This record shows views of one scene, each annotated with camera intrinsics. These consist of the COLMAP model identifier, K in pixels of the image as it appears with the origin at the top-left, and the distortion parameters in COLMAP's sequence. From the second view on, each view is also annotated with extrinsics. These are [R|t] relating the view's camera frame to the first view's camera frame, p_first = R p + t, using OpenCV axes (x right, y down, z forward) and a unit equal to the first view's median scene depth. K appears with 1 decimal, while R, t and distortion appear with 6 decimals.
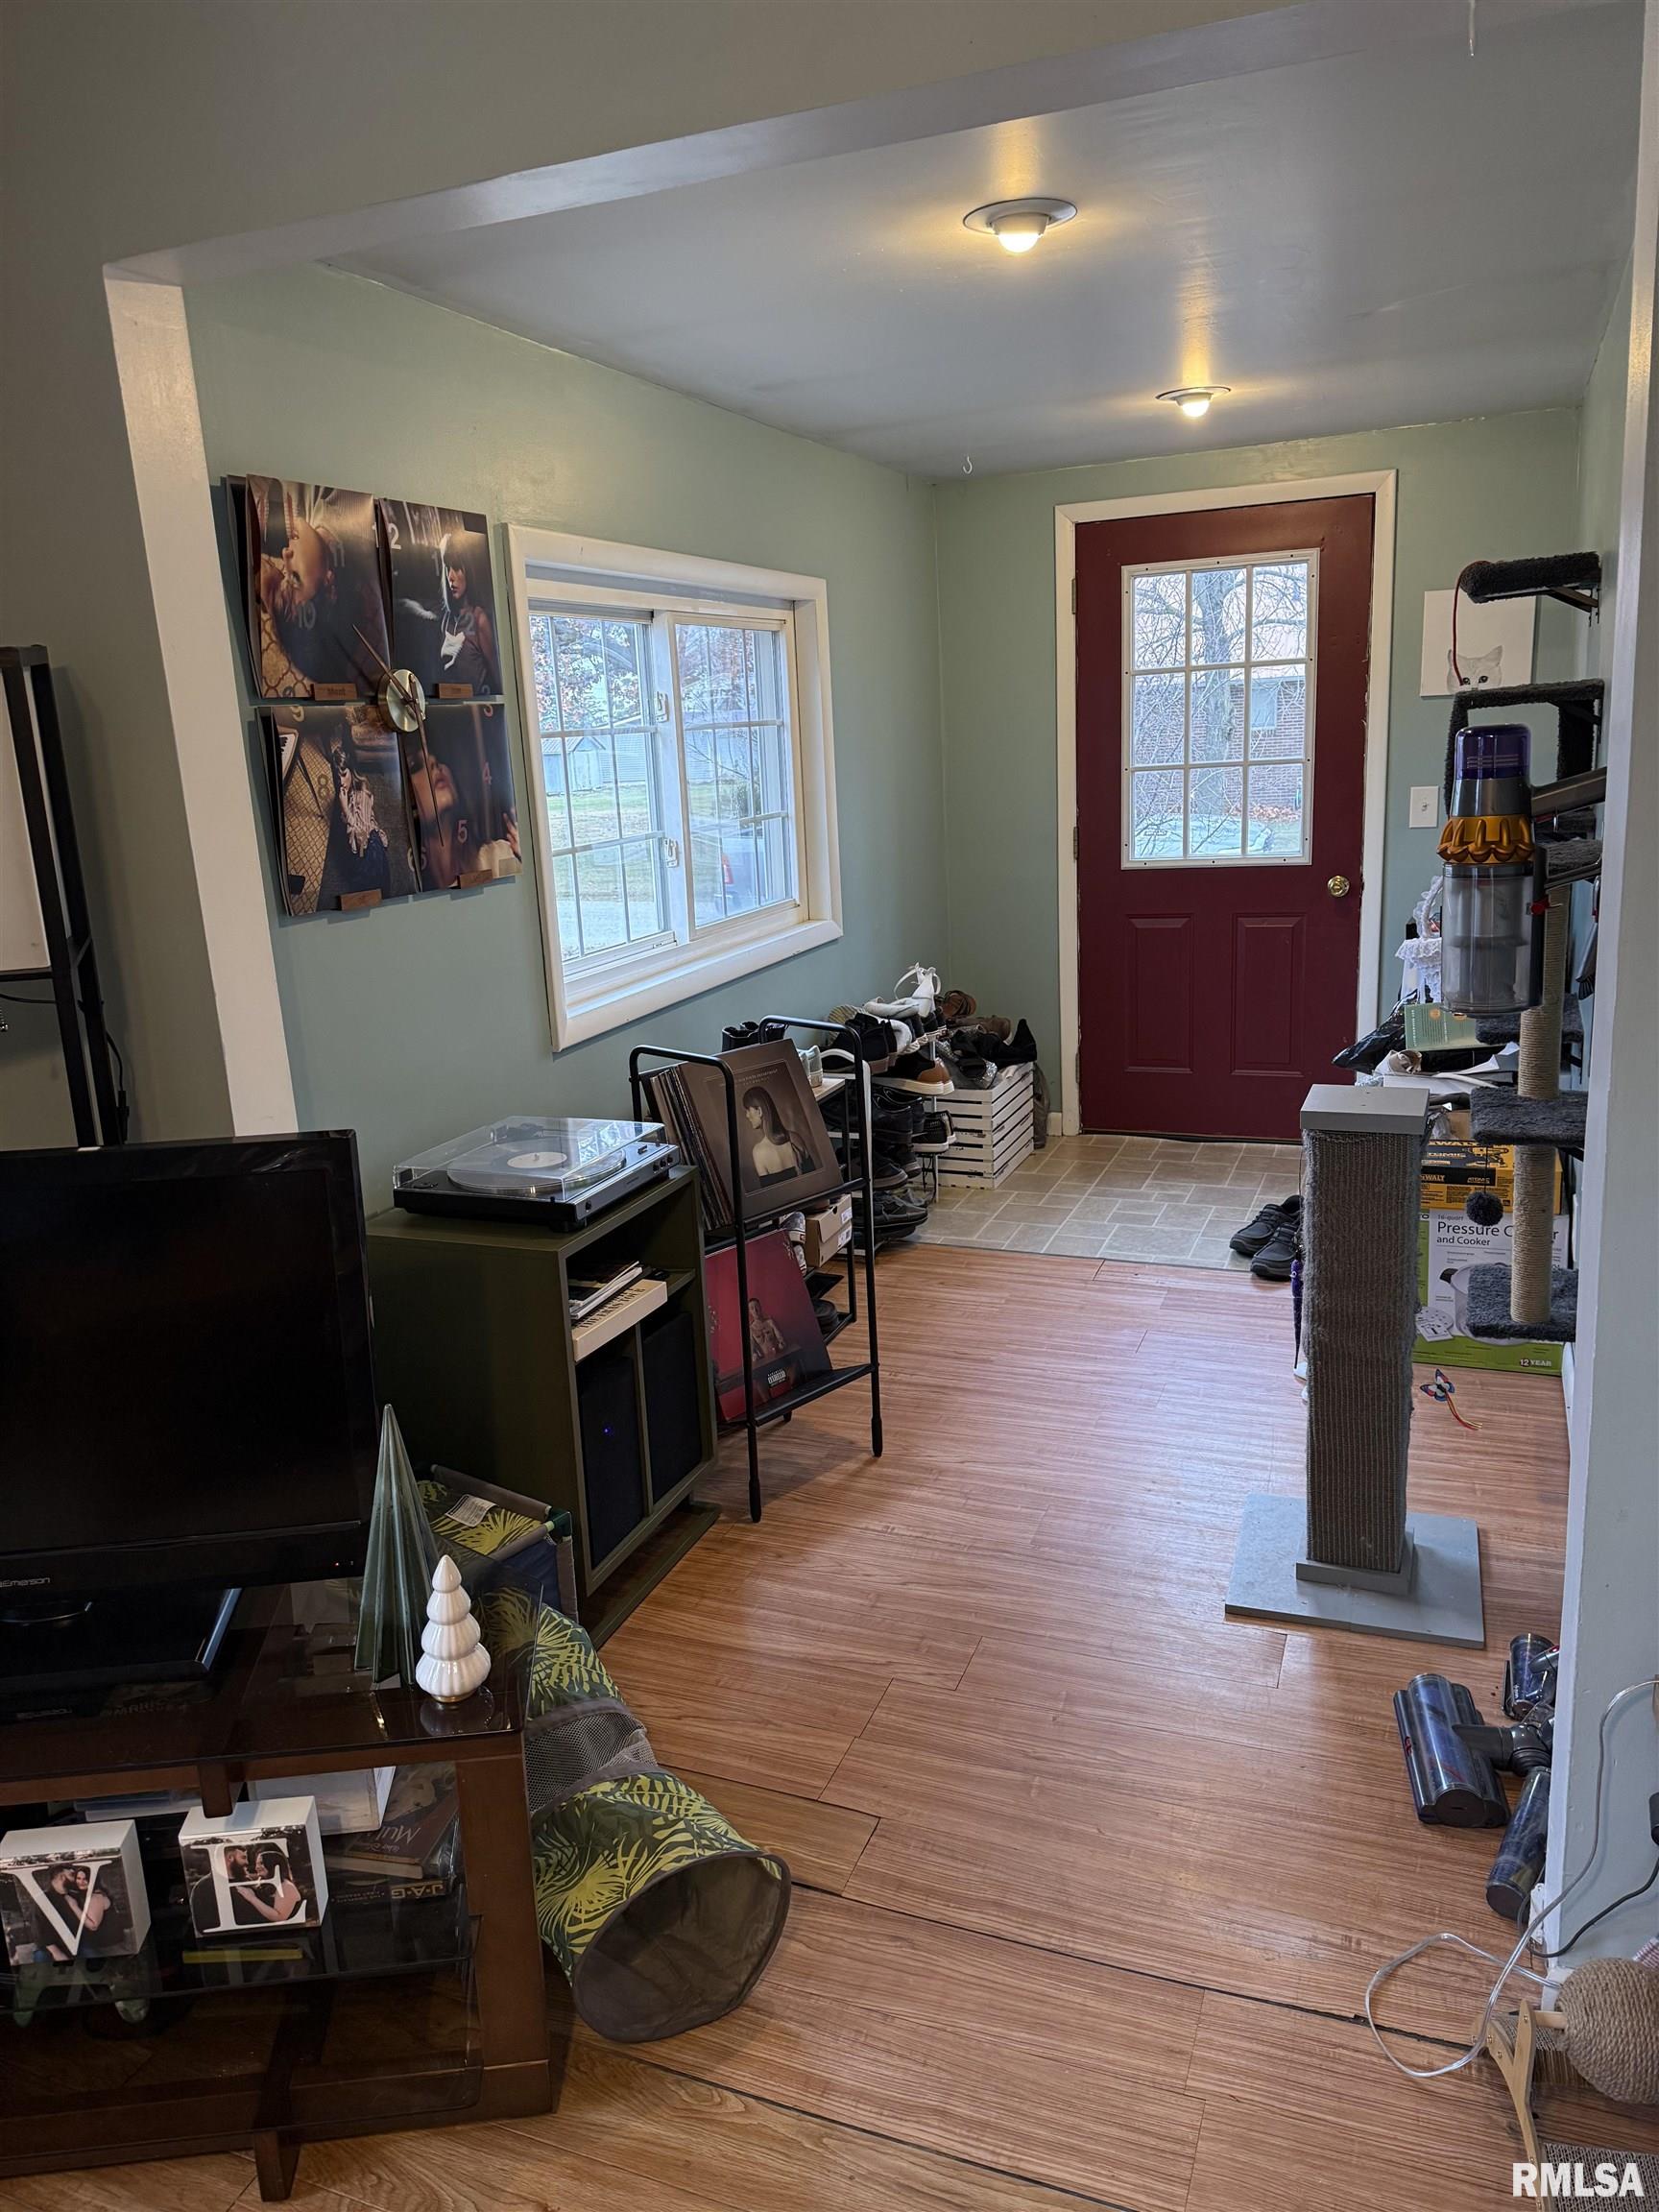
lens RADIAL K [[1654.0, 0, 829.5], [0, 1654.0, 1106.0], [0, 0, 1]] dist [0.217904, -0.472490]
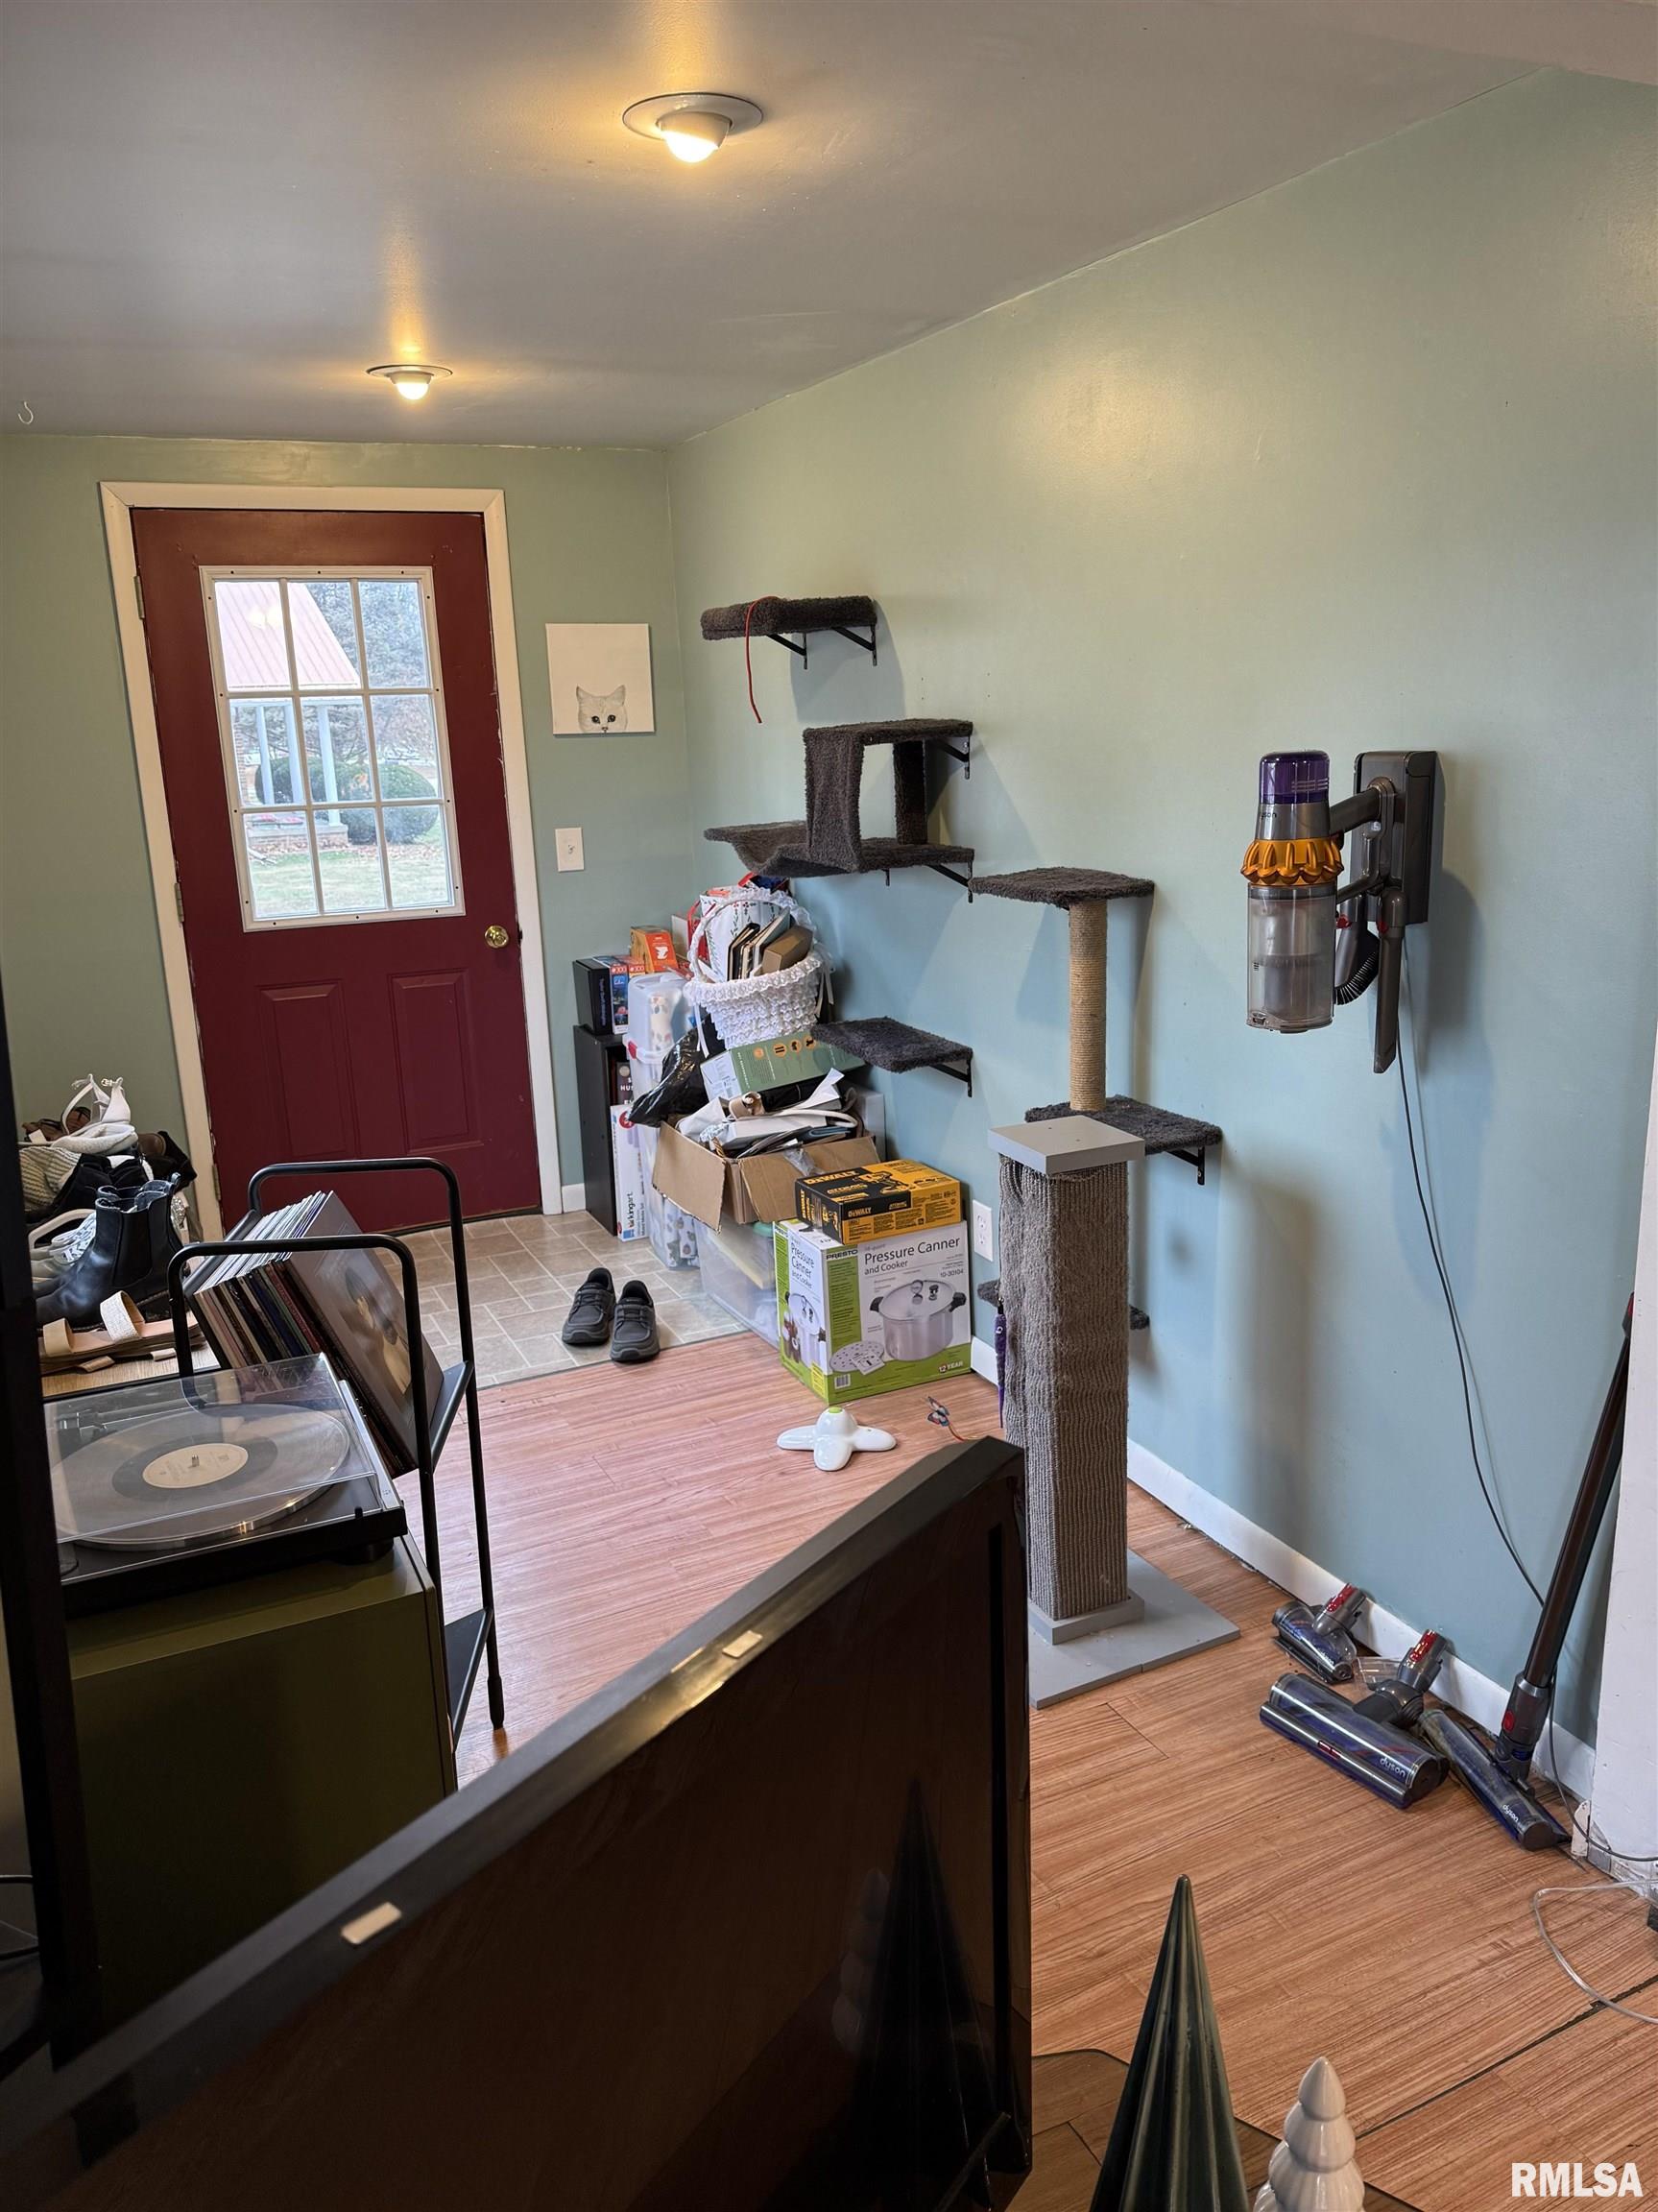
lens RADIAL K [[1654.0, 0, 829.0], [0, 1654.0, 1106.0], [0, 0, 1]] dist [0.217904, -0.472490]
pose [[0.646412, -0.151110, 0.747875, -0.299031], [0.171362, 0.983903, 0.050686, -0.056997], [-0.743496, 0.095393, 0.661902, 0.278721]]
